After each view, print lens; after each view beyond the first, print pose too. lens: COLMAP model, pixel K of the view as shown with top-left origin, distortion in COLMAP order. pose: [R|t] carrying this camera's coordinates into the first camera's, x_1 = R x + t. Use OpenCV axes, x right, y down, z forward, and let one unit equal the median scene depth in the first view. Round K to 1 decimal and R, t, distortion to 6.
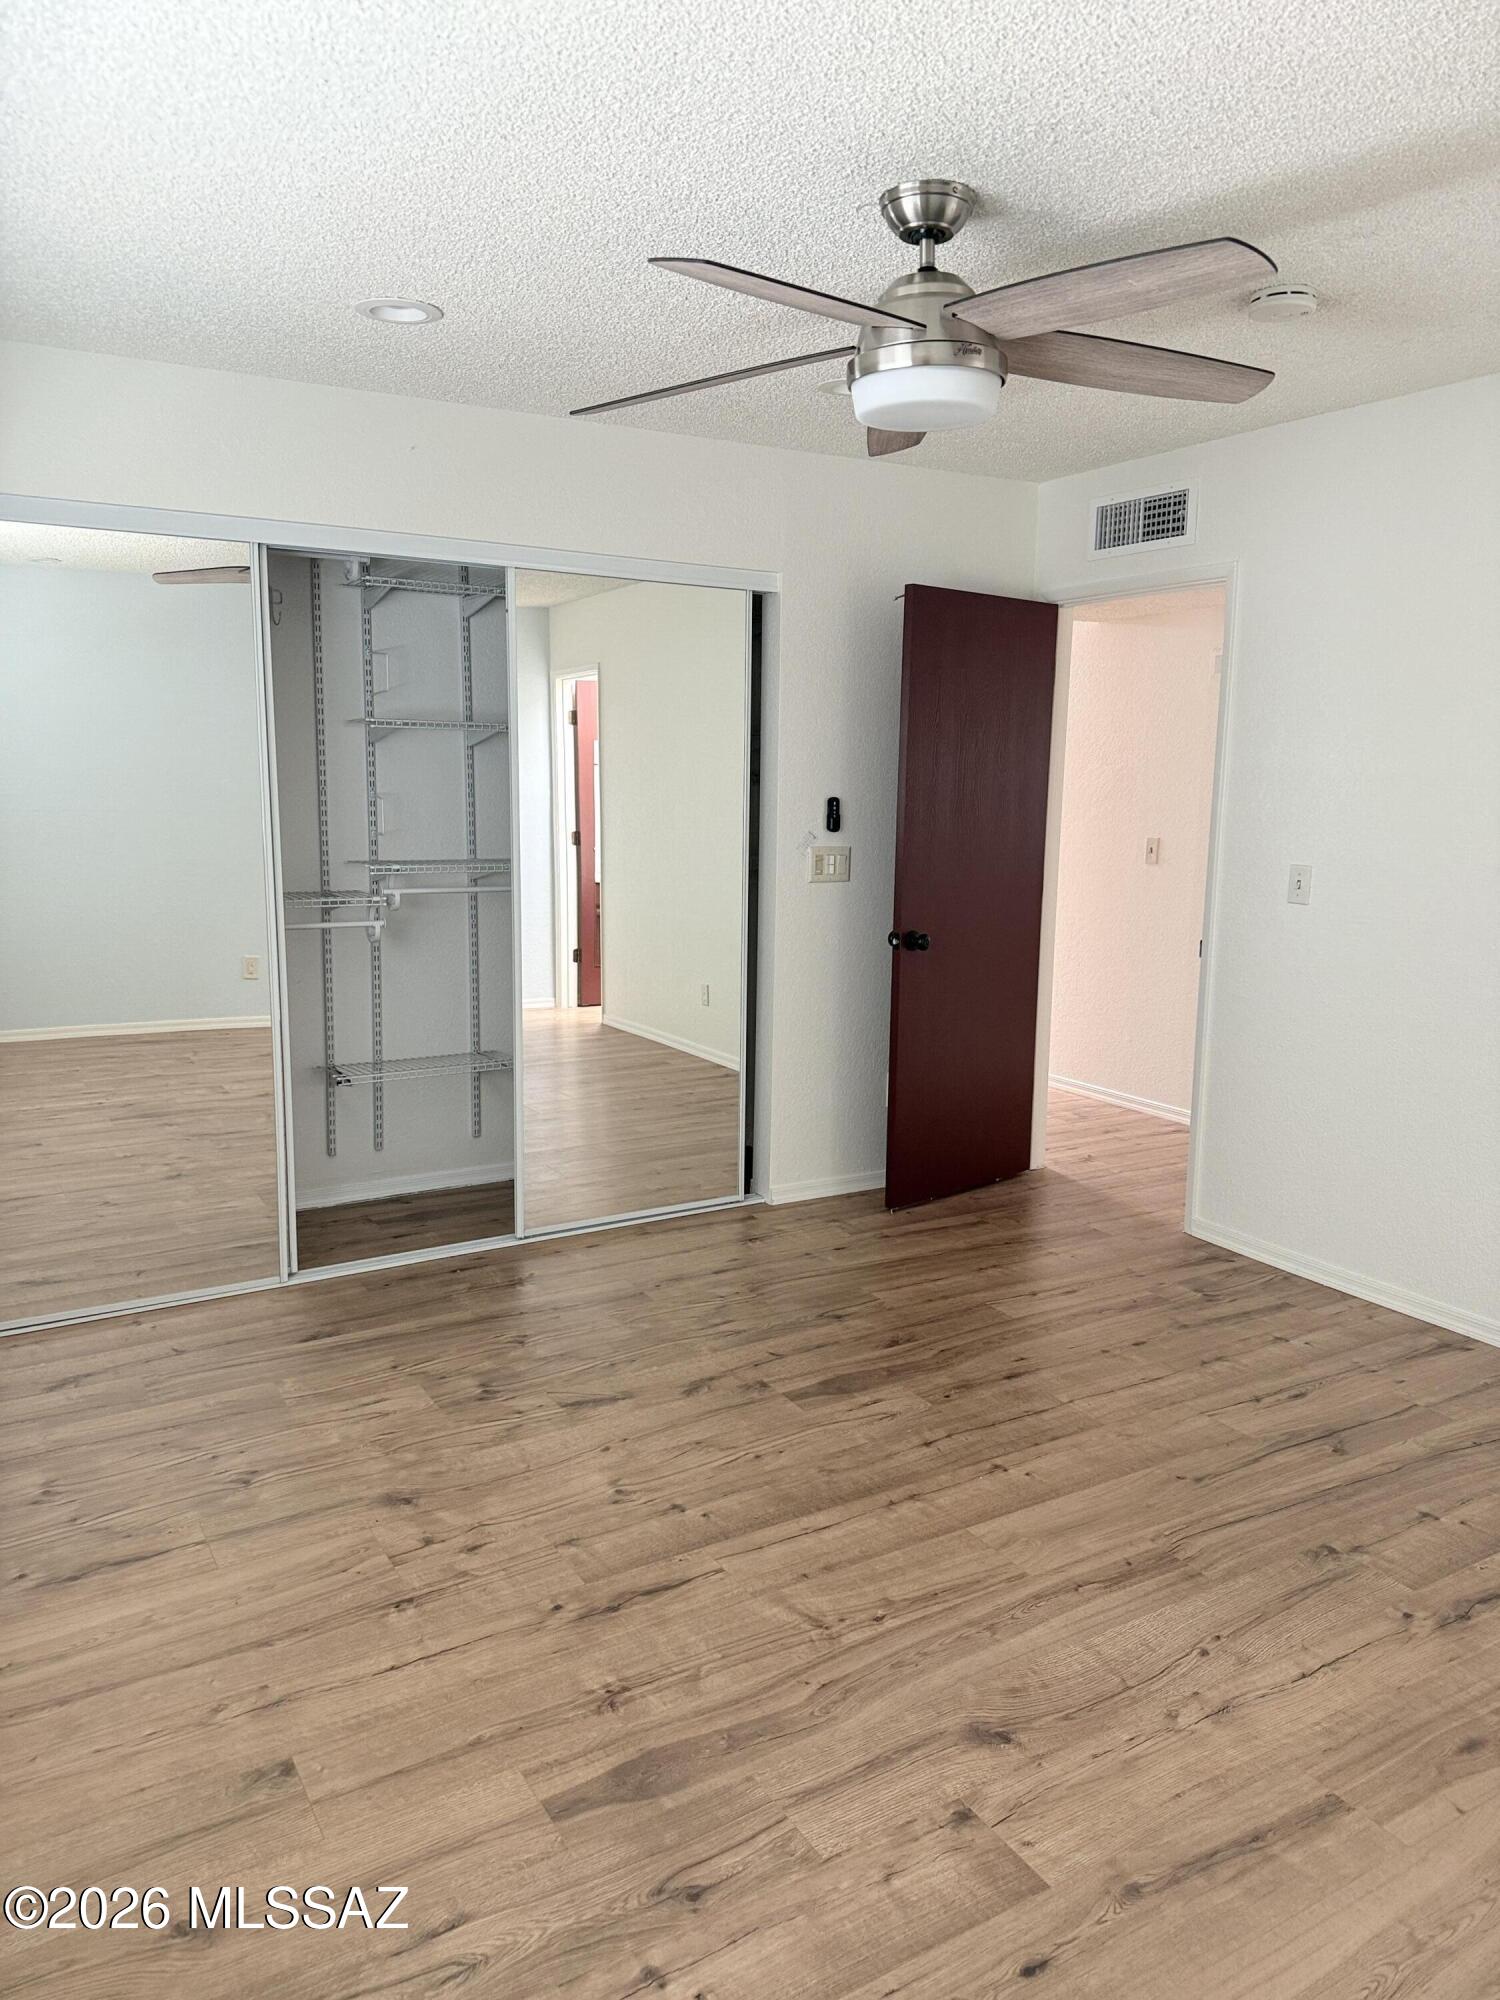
lens RADIAL K [[1401.1, 0, 750.0], [0, 1401.1, 1000.0], [0, 0, 1]] dist [0.068057, -0.099657]
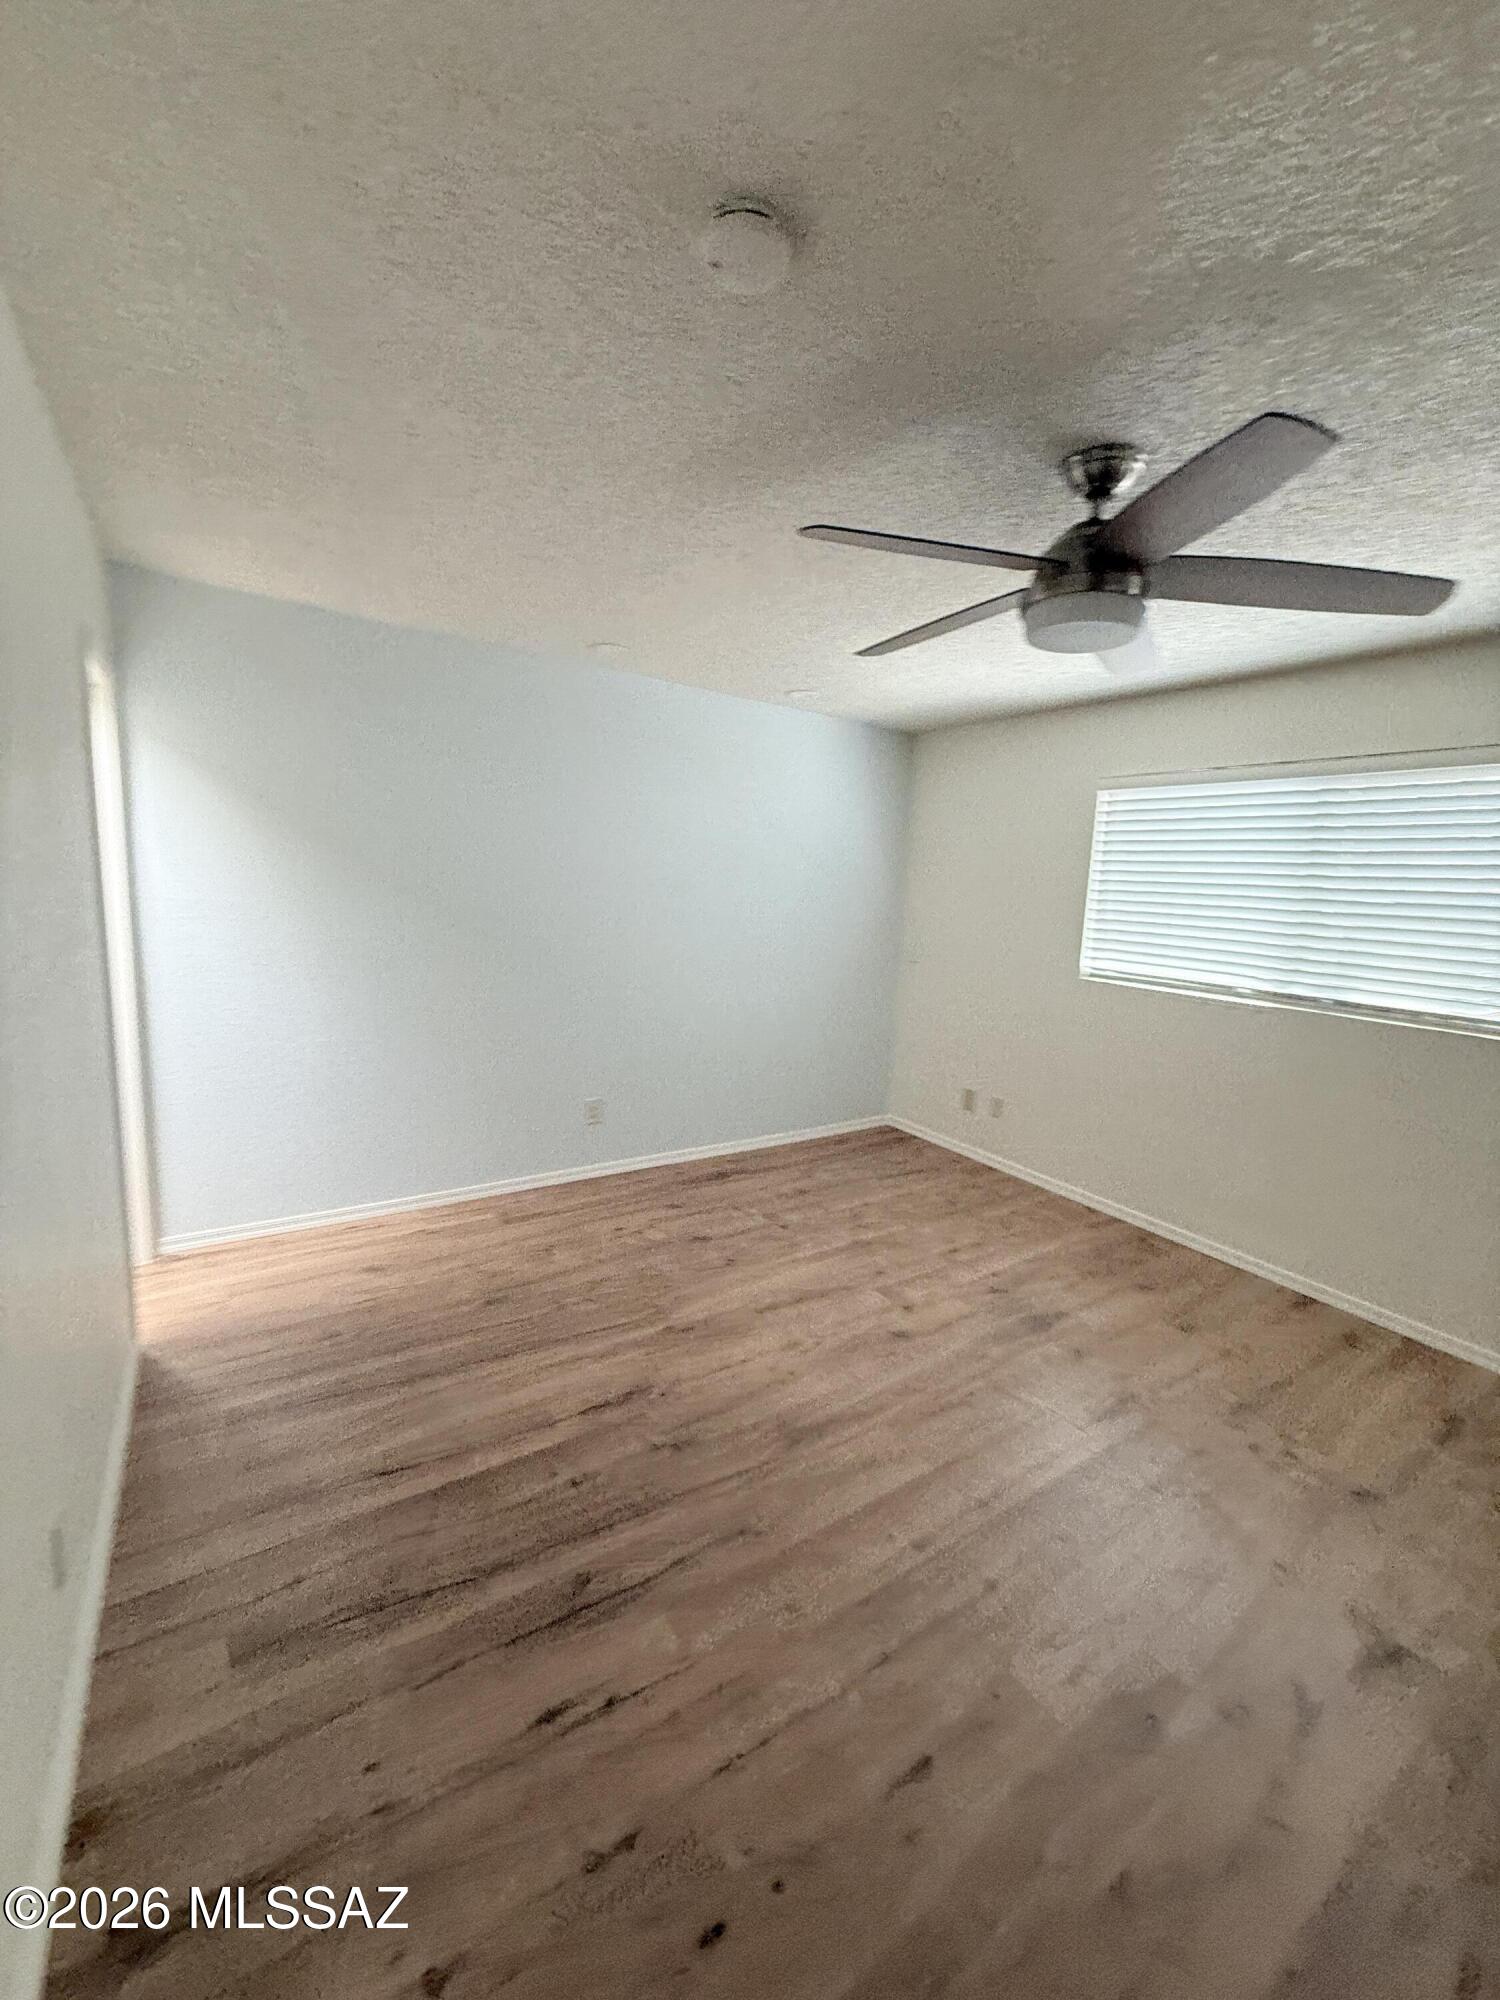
lens RADIAL K [[799.9, 0, 750.0], [0, 799.9, 1000.0], [0, 0, 1]] dist [0.001961, 0.000212]
pose [[-0.996630, -0.055825, -0.060098, 0.433487], [-0.071840, 0.947667, 0.311073, -0.301818], [0.039587, 0.314342, -0.948484, 1.712309]]
